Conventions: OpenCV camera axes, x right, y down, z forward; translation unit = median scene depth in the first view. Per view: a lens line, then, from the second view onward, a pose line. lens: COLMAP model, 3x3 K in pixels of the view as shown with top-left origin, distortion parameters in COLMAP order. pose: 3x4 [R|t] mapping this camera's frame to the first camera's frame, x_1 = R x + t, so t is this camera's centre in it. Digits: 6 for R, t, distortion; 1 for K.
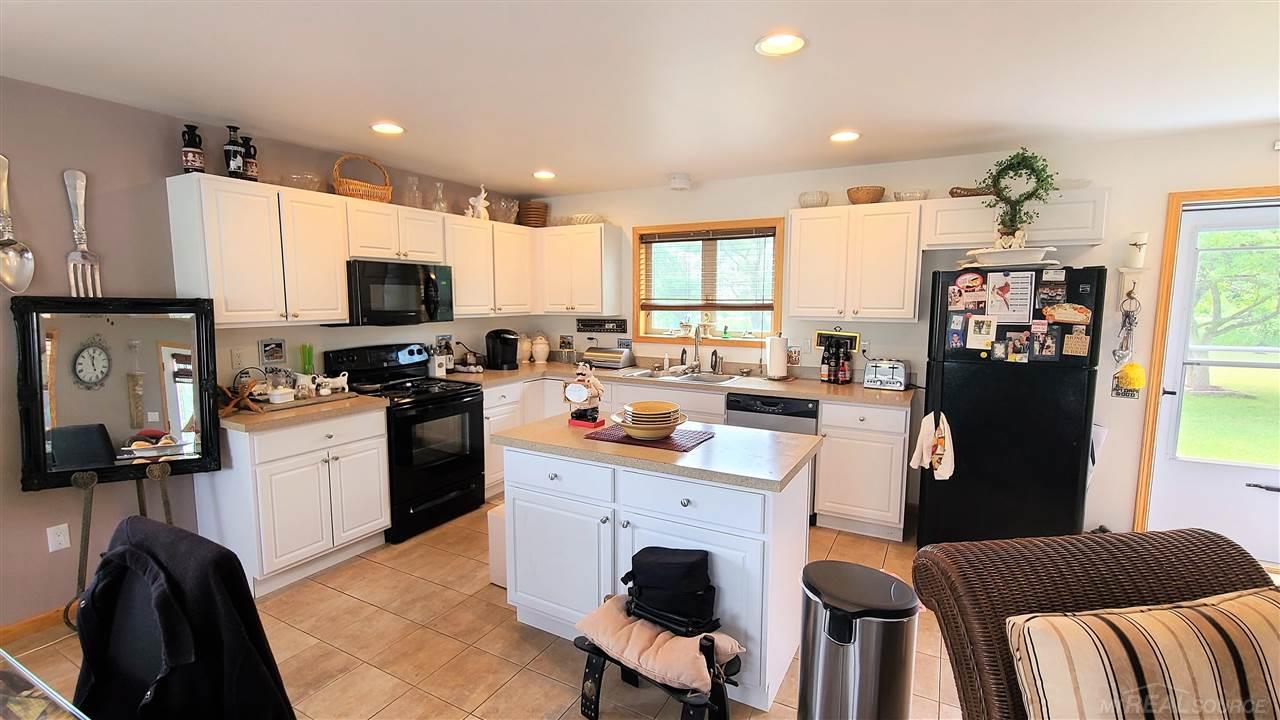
lens RADIAL K [[561.2, 0, 640.8], [0, 561.2, 363.8], [0, 0, 1]] dist [-0.015052, -0.000265]
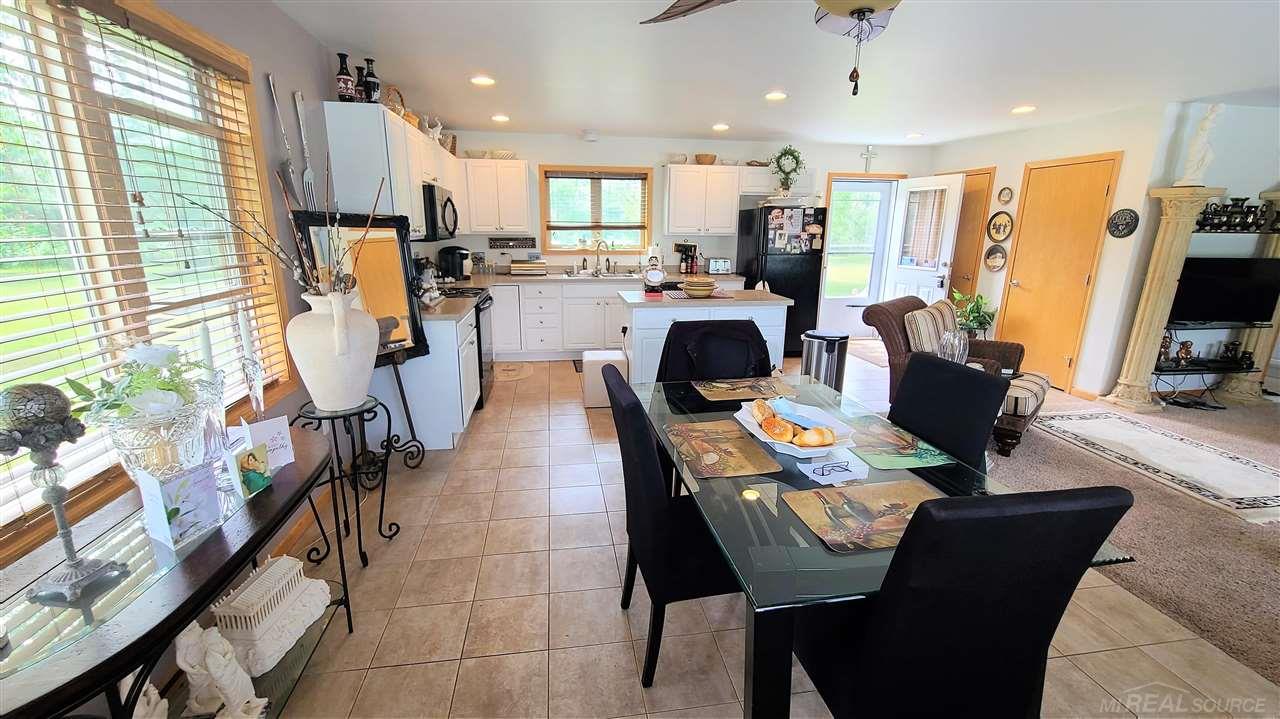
lens RADIAL K [[527.0, 0, 639.6], [0, 527.0, 357.0], [0, 0, 1]] dist [0.000175, -0.000055]
pose [[0.788845, -0.144262, 0.597422, -0.725916], [0.065603, 0.986272, 0.151535, 0.030604], [-0.611081, -0.080345, 0.787480, -0.165873]]
